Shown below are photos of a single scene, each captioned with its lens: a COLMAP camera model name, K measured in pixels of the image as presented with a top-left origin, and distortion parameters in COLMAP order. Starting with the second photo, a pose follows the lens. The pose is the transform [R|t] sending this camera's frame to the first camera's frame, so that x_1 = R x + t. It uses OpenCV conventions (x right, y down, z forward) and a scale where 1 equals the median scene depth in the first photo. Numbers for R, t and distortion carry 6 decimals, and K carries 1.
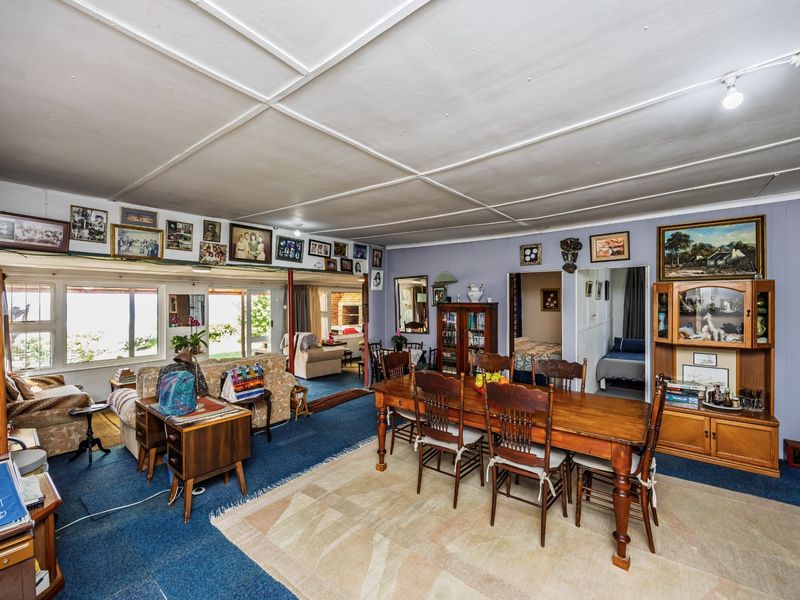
lens RADIAL K [[342.7, 0, 400.0], [0, 342.7, 300.0], [0, 0, 1]] dist [0.000119, -0.000064]
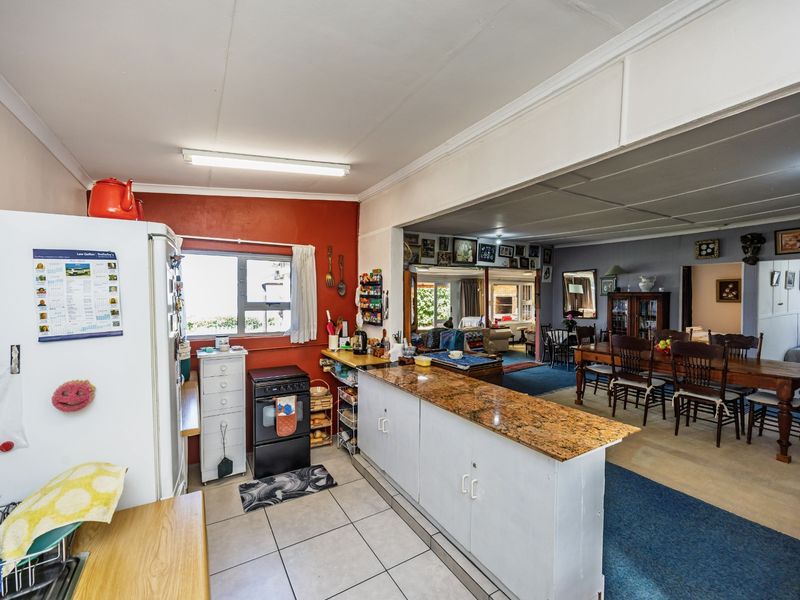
lens RADIAL K [[342.7, 0, 400.0], [0, 342.7, 300.0], [0, 0, 1]] dist [0.000119, -0.000064]
pose [[0.938750, 0.007645, -0.344515, -0.178410], [-0.001268, 0.999824, 0.018730, 0.015318], [0.344597, -0.017145, 0.938594, -0.413604]]
